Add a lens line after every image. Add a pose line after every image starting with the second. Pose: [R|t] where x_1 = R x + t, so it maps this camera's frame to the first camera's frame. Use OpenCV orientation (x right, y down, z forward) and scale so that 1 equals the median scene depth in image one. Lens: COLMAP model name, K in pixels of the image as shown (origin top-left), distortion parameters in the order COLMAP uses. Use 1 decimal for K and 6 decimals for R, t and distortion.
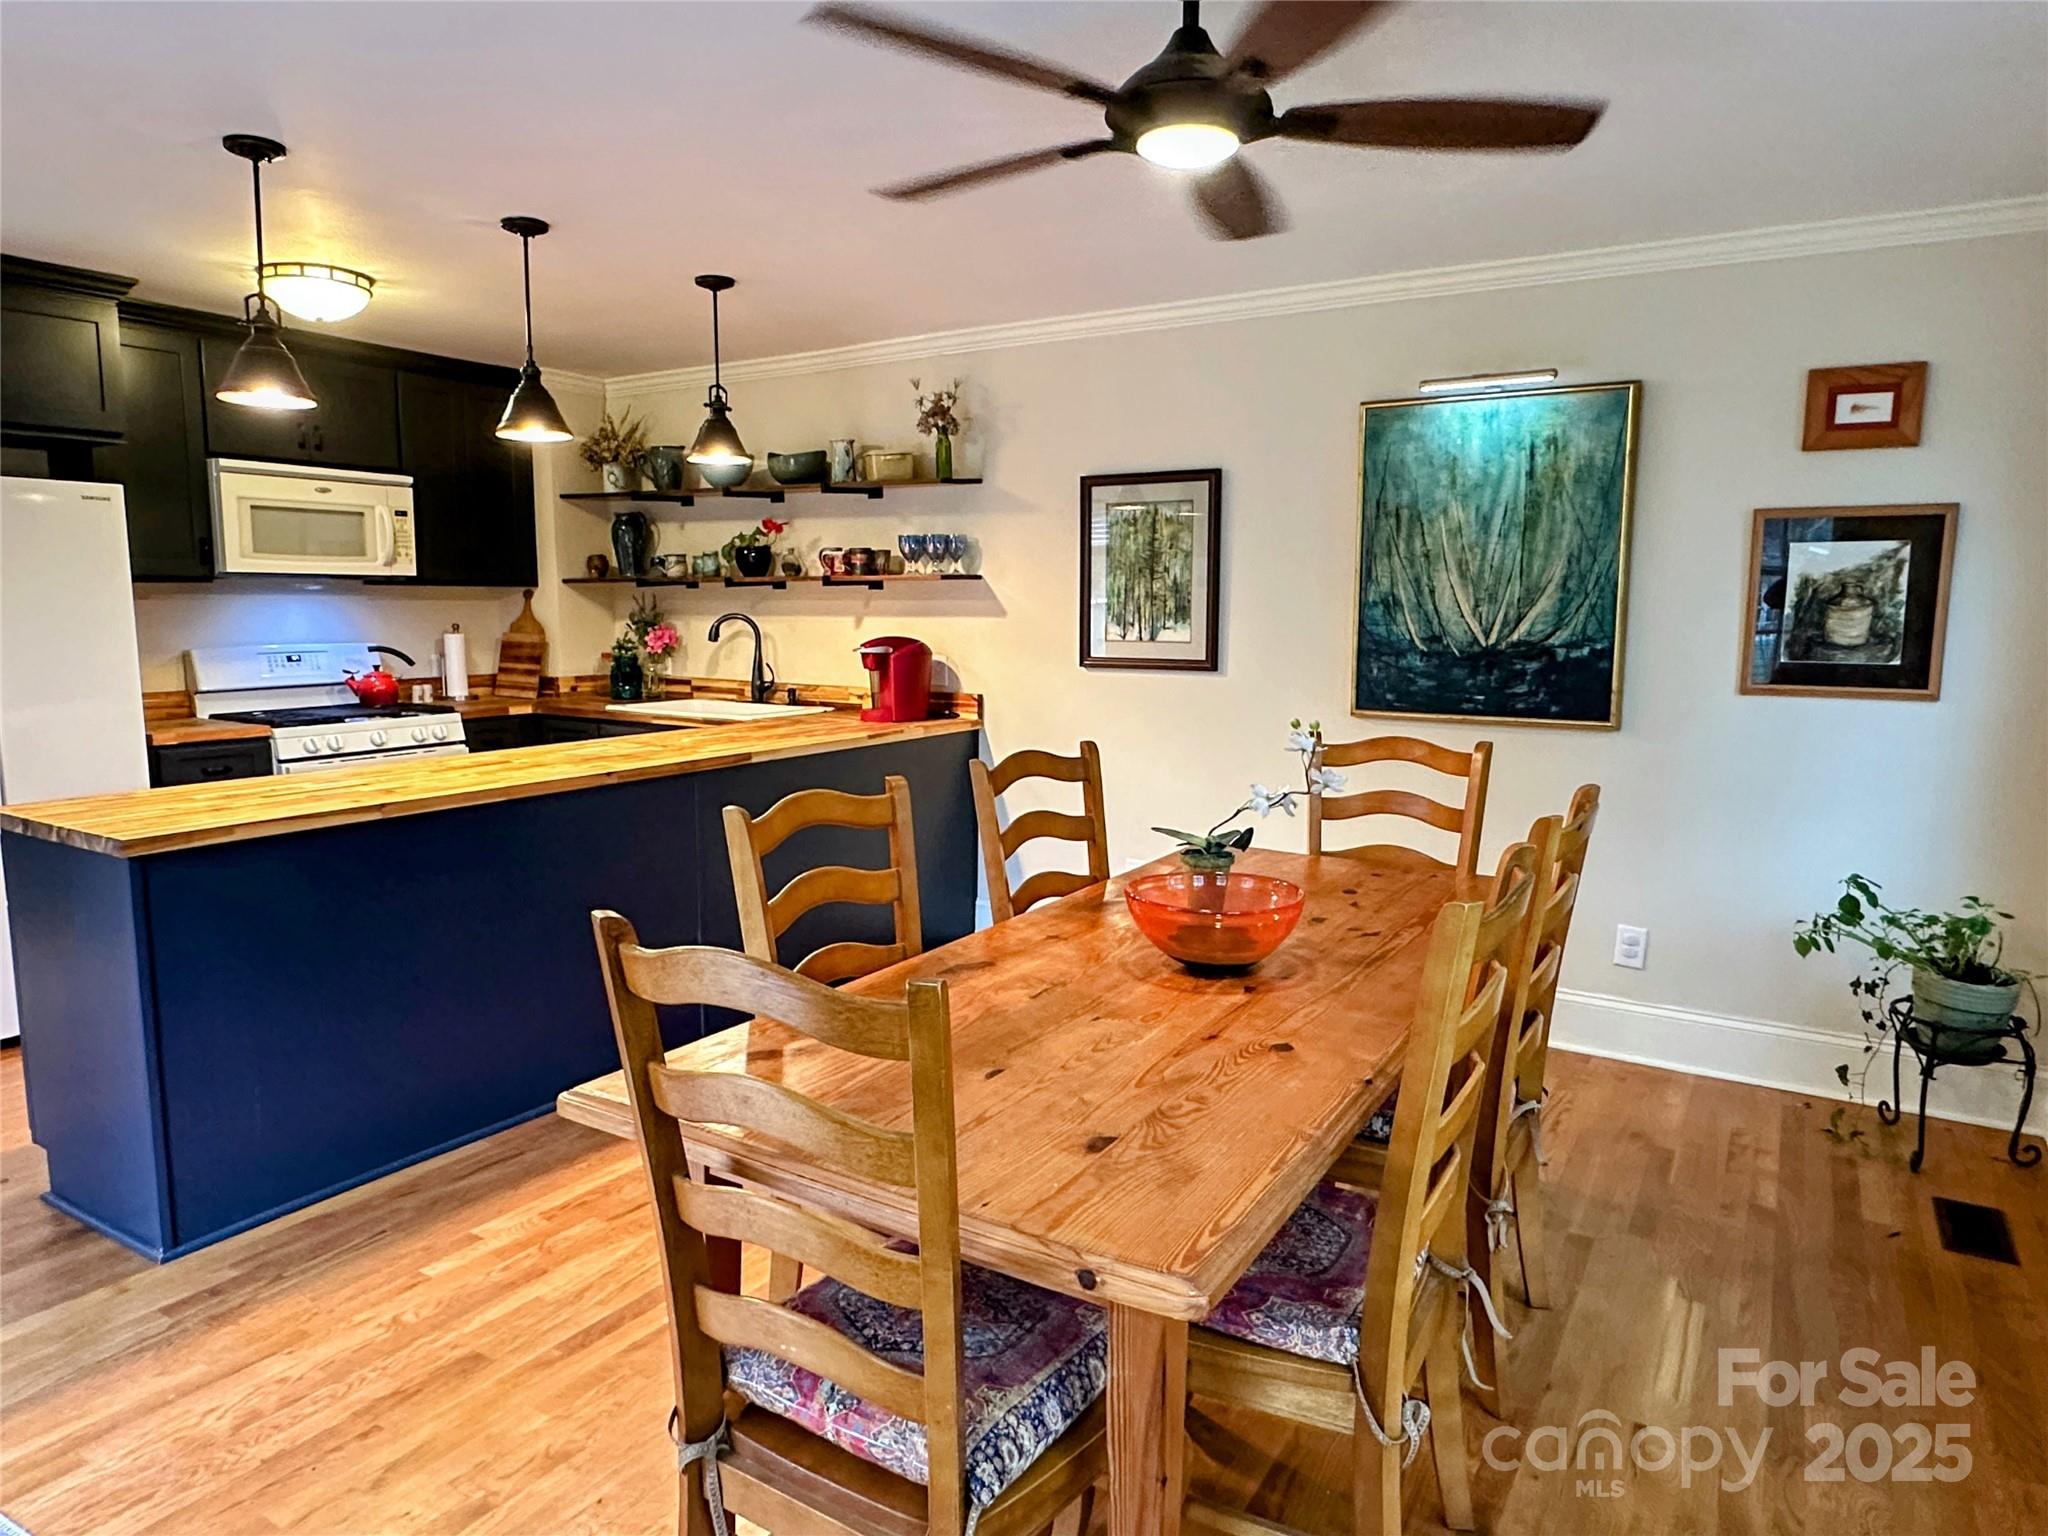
lens RADIAL K [[1255.3, 0, 1029.9], [0, 1255.3, 763.0], [0, 0, 1]] dist [-0.026261, 0.006391]
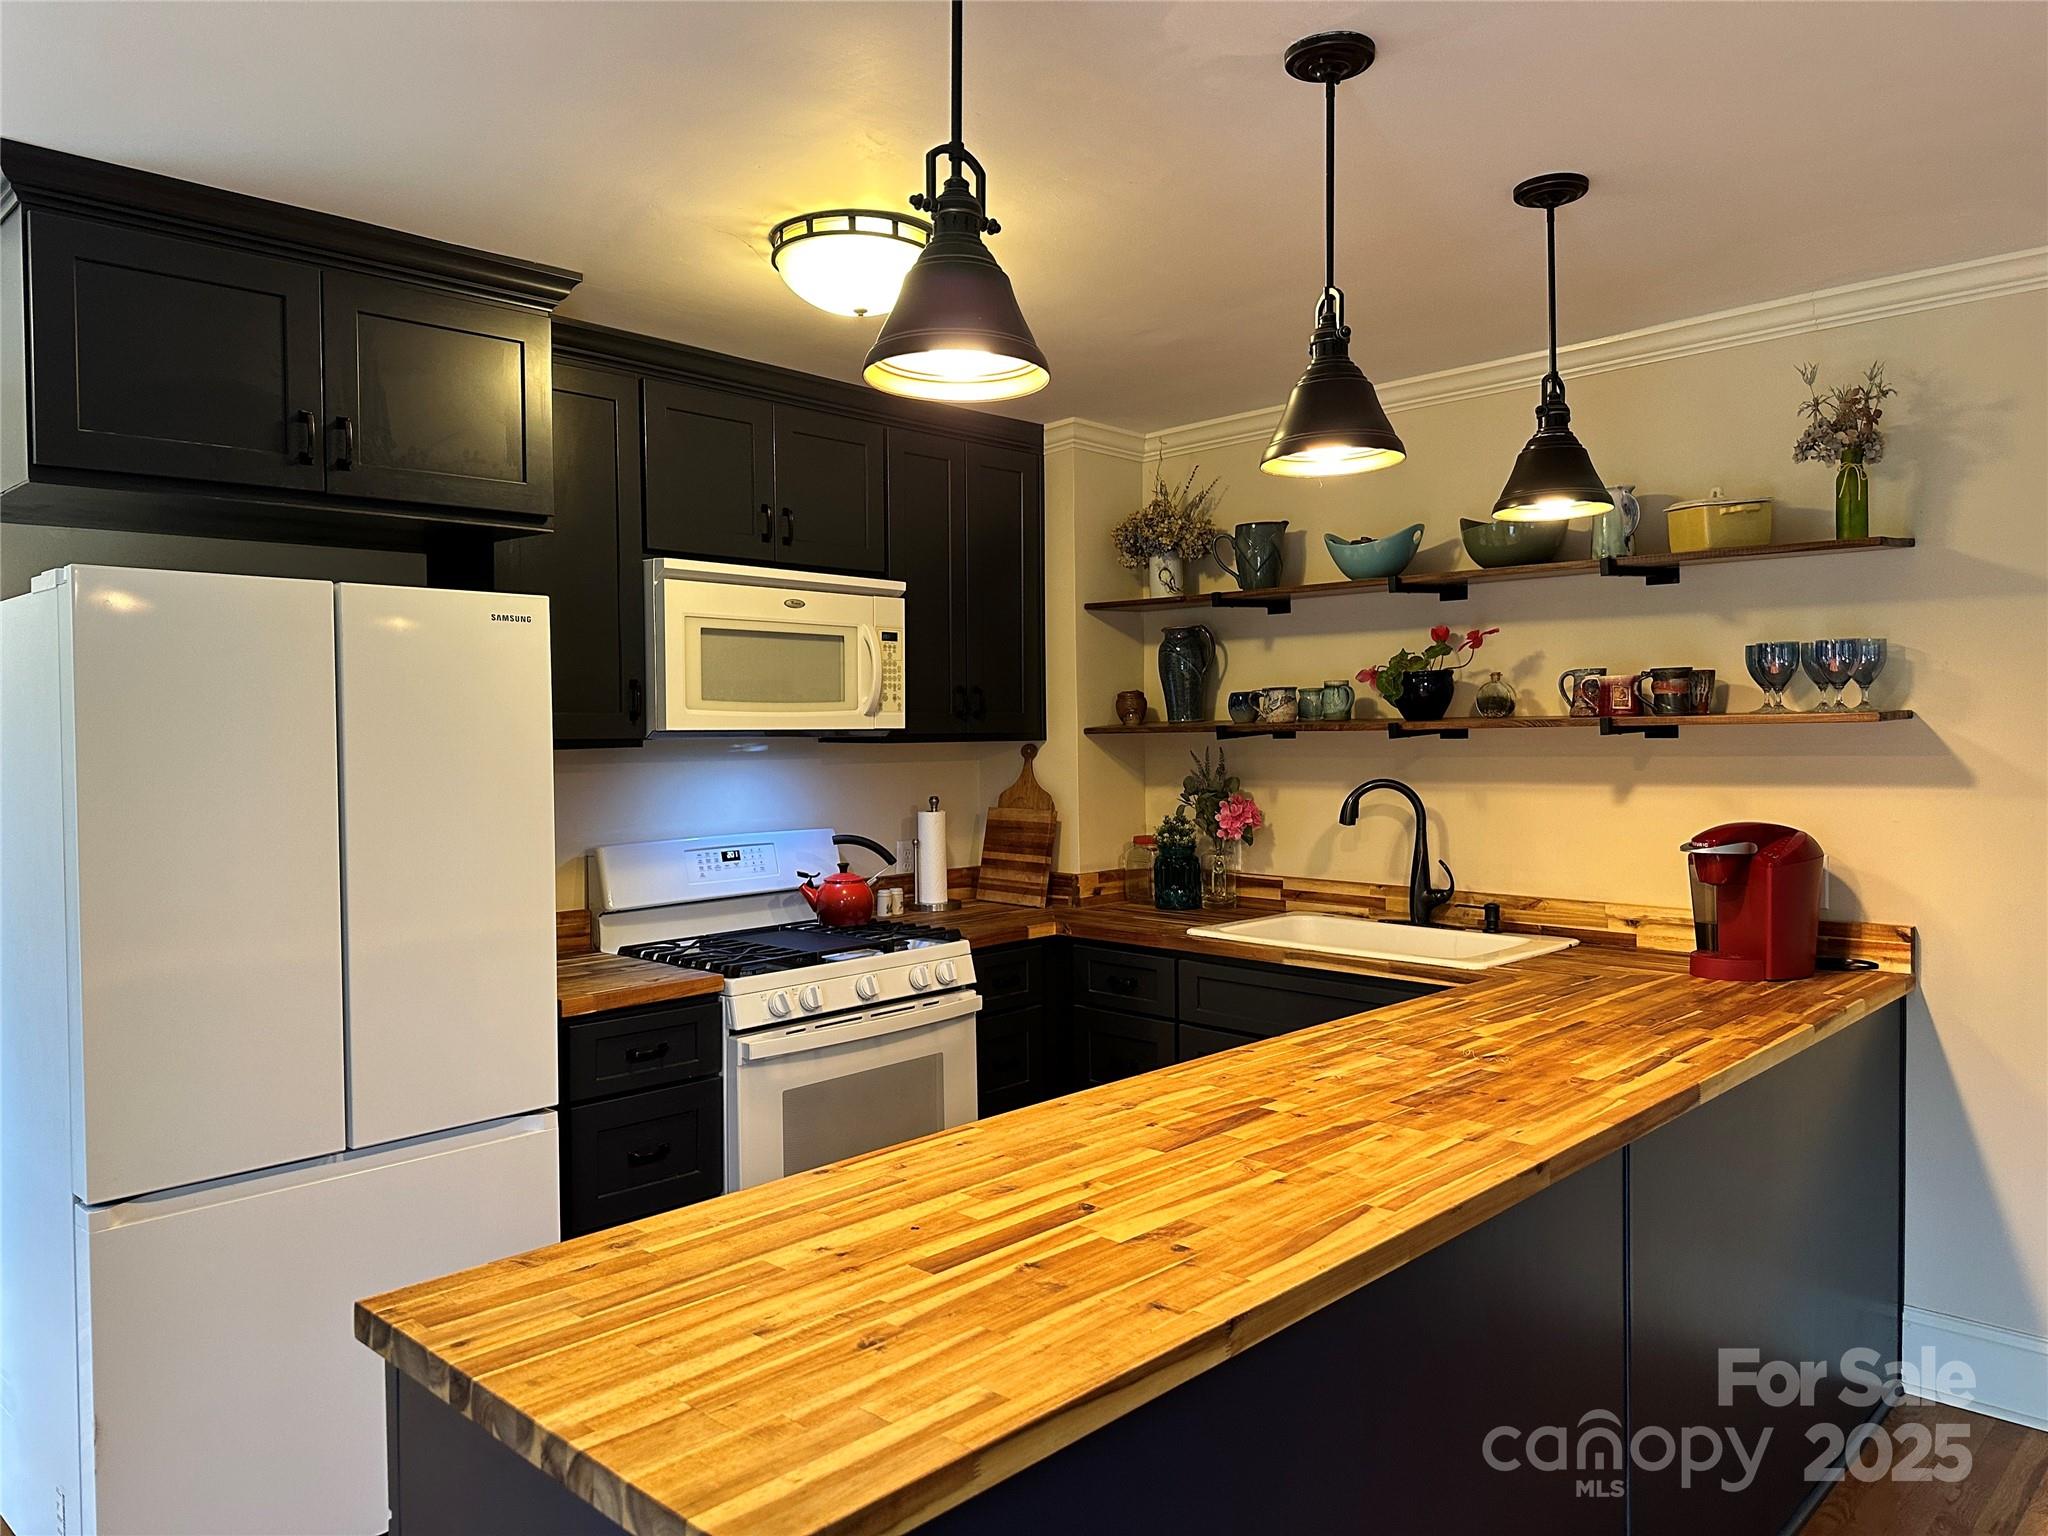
lens RADIAL K [[1436.7, 0, 1030.0], [0, 1436.7, 758.4], [0, 0, 1]] dist [0.053808, -0.034916]
pose [[0.975573, -0.014795, -0.219175, -0.255422], [-0.009568, 0.993920, -0.109685, -0.050688], [0.219465, 0.109102, 0.969501, 0.272438]]
